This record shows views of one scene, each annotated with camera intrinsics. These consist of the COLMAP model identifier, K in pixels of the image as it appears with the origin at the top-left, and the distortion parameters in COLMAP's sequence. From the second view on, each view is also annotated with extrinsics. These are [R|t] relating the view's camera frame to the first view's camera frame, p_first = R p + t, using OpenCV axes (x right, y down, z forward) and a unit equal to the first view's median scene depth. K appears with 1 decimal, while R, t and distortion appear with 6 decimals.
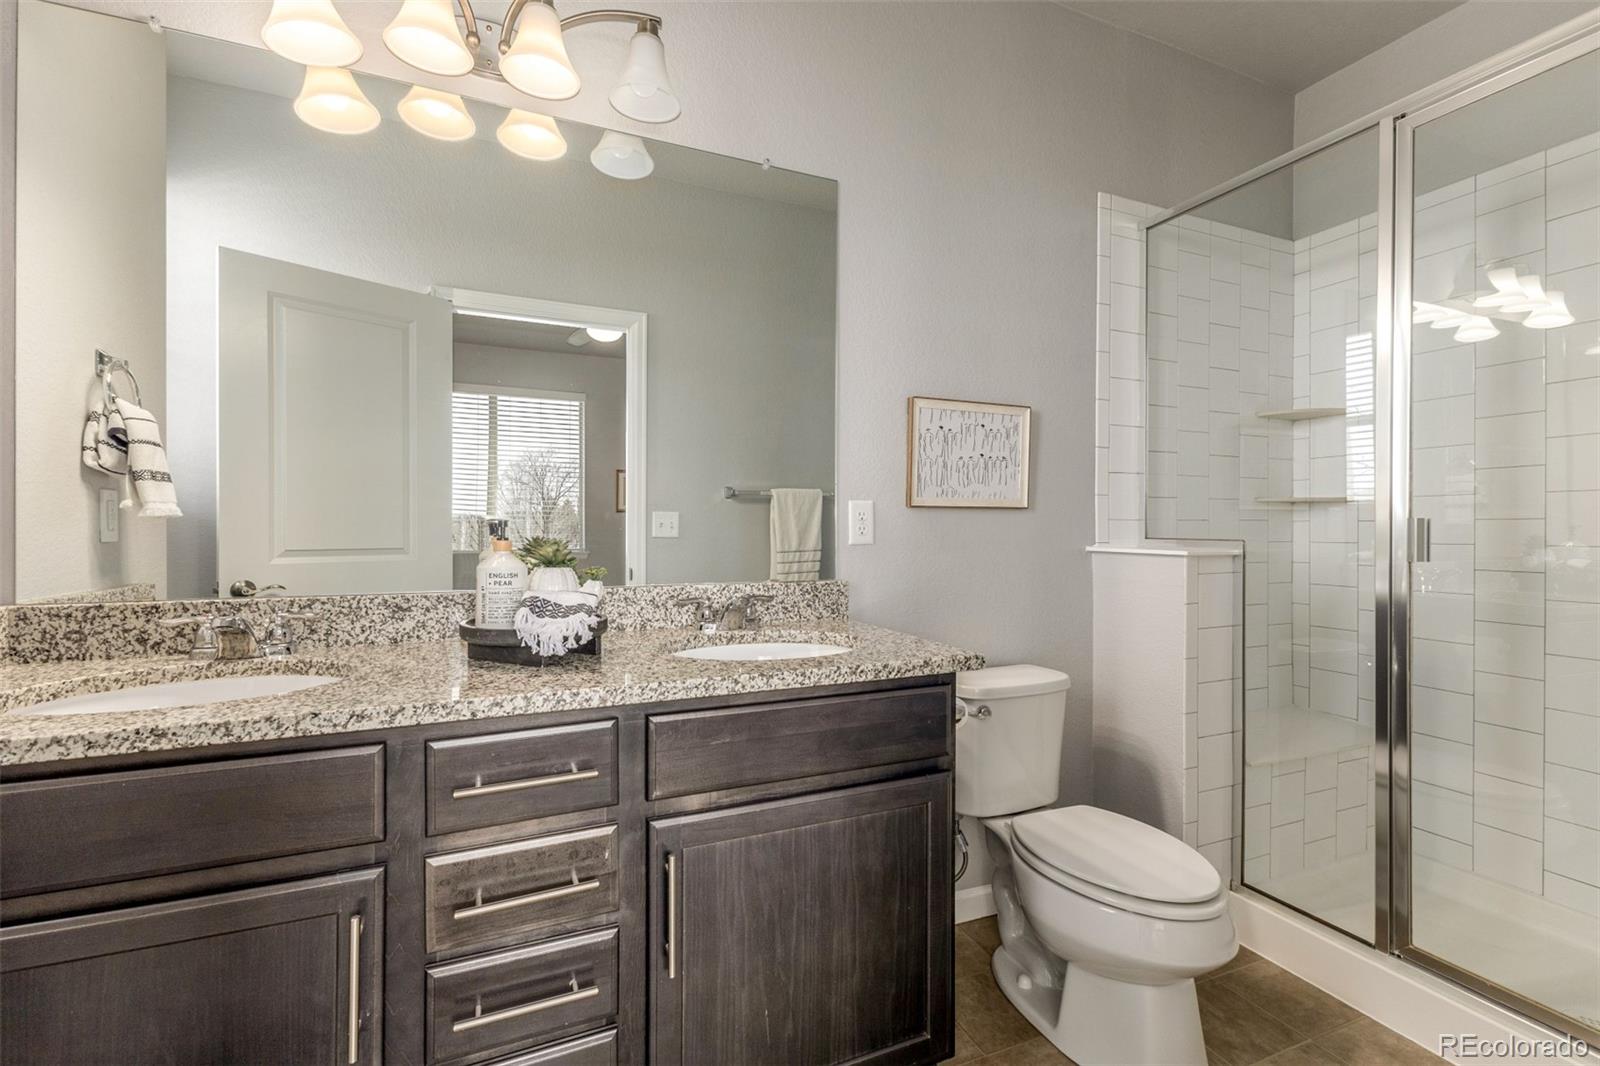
lens RADIAL K [[699.2, 0, 825.2], [0, 699.2, 531.4], [0, 0, 1]] dist [0.016350, -0.005309]
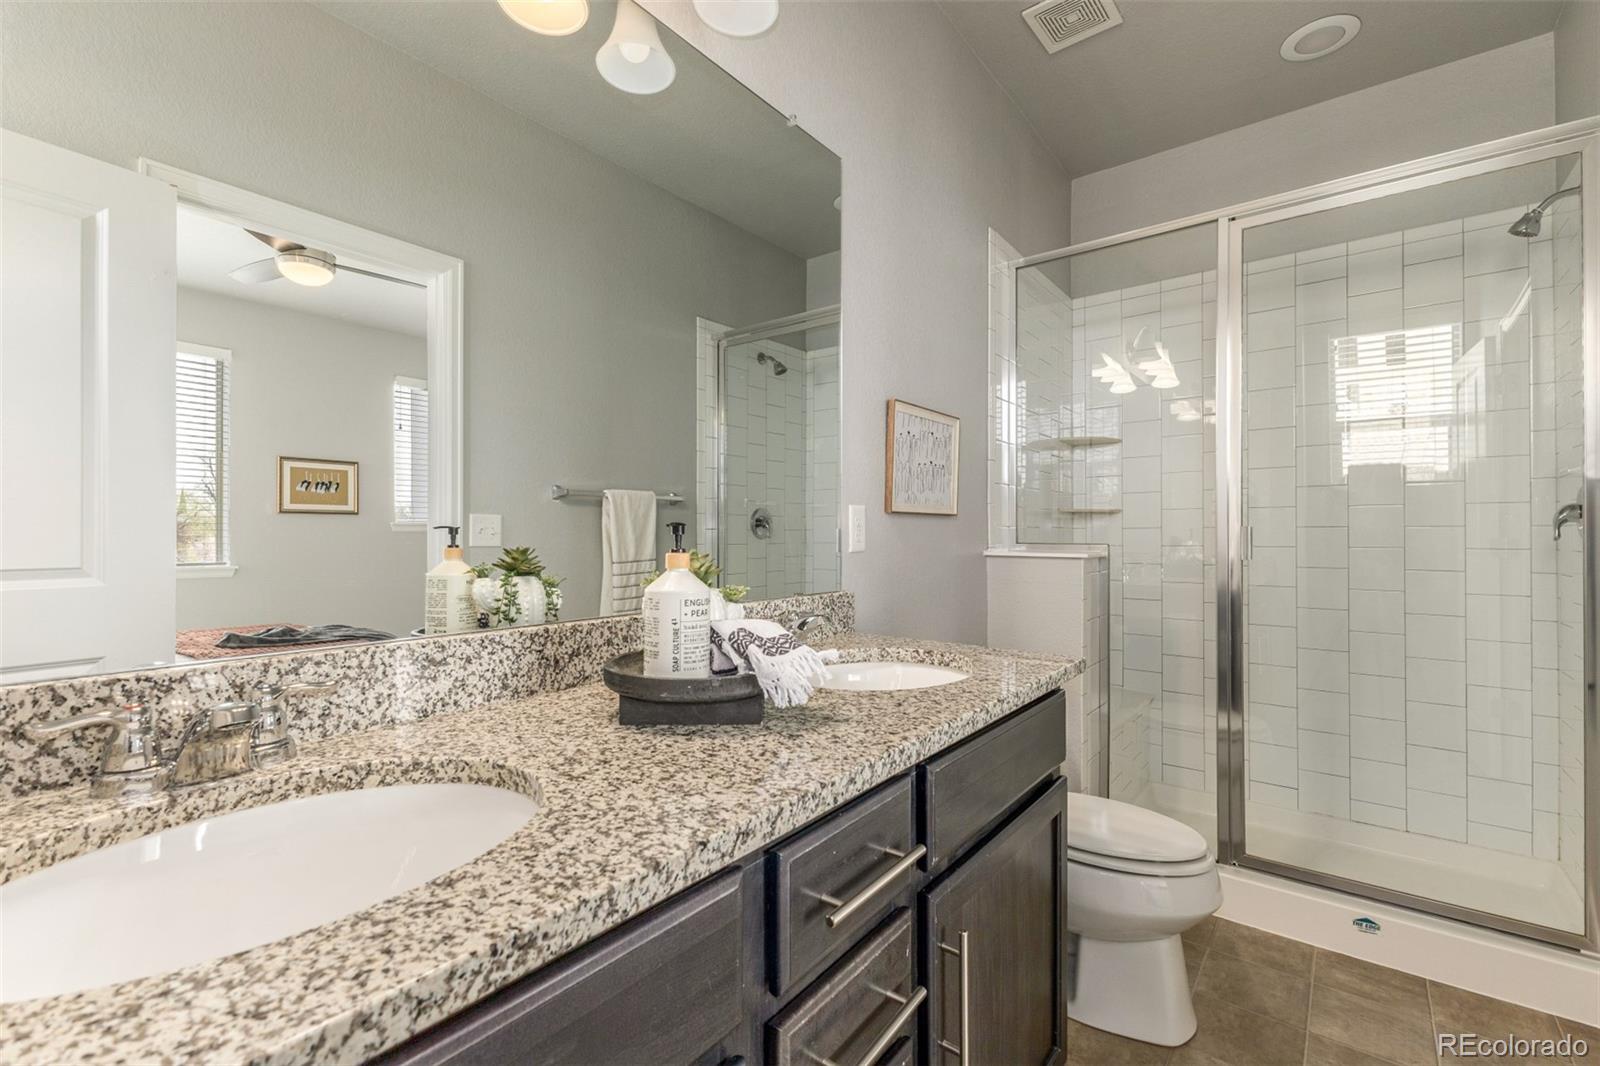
lens RADIAL K [[699.2, 0, 799.1], [0, 699.2, 531.3], [0, 0, 1]] dist [0.016350, -0.005309]
pose [[0.884390, 0.000094, 0.466749, -0.667061], [0.004254, 0.999957, -0.008262, -0.002607], [-0.466729, 0.009292, 0.884351, 0.305143]]
